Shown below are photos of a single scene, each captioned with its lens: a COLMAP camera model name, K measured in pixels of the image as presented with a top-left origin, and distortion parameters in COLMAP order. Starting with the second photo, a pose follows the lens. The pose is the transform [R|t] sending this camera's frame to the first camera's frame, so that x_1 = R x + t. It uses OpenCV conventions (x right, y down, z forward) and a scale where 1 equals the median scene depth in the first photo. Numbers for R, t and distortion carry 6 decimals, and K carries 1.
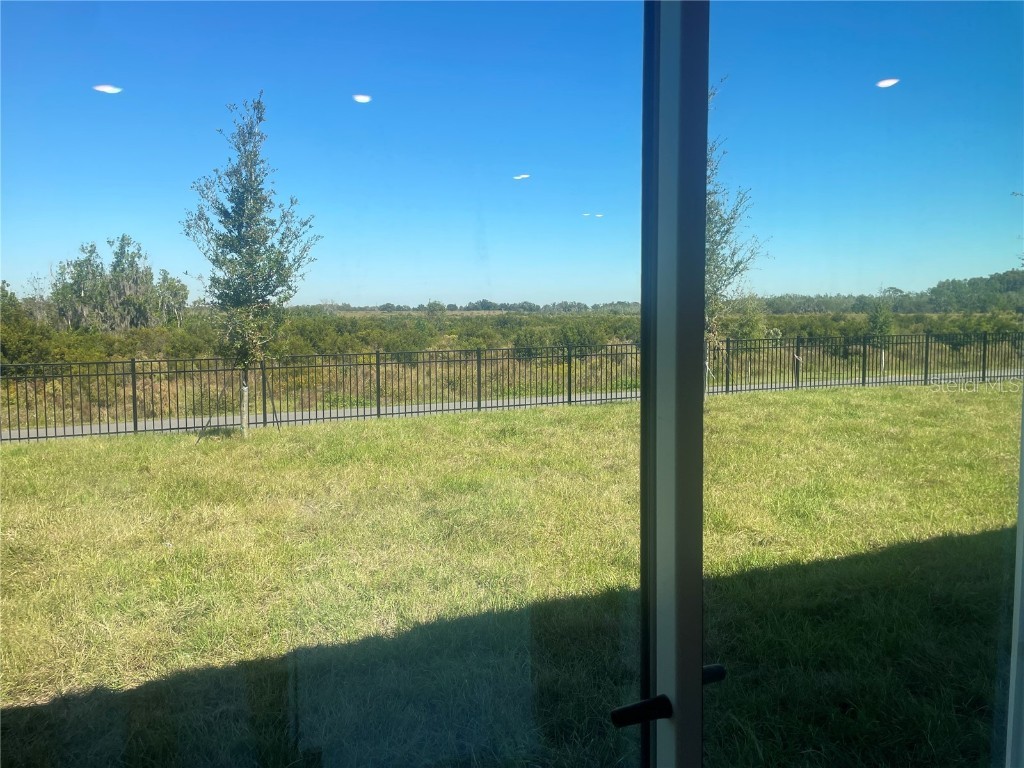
lens RADIAL K [[772.1, 0, 518.4], [0, 772.1, 375.0], [0, 0, 1]] dist [0.095920, -0.114992]
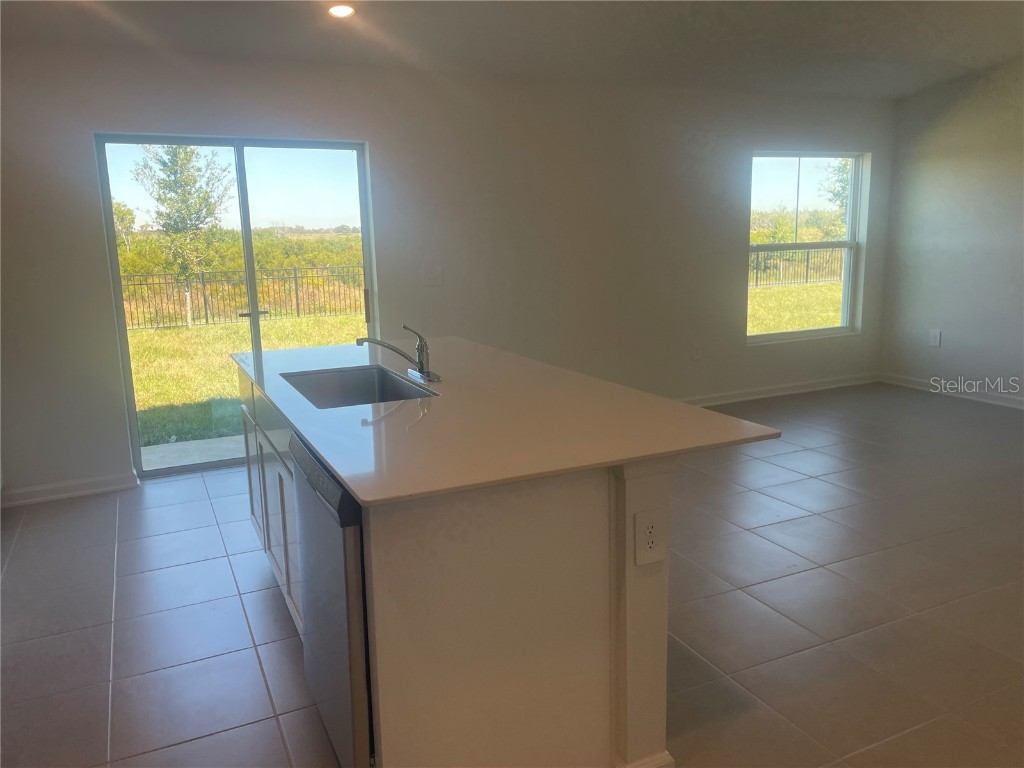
lens RADIAL K [[772.1, 0, 511.0], [0, 772.1, 379.2], [0, 0, 1]] dist [0.095920, -0.114992]
pose [[0.999017, -0.022466, 0.038225, 0.155931], [0.018296, 0.994183, 0.106134, 0.030016], [-0.040387, -0.105330, 0.993617, -0.391175]]
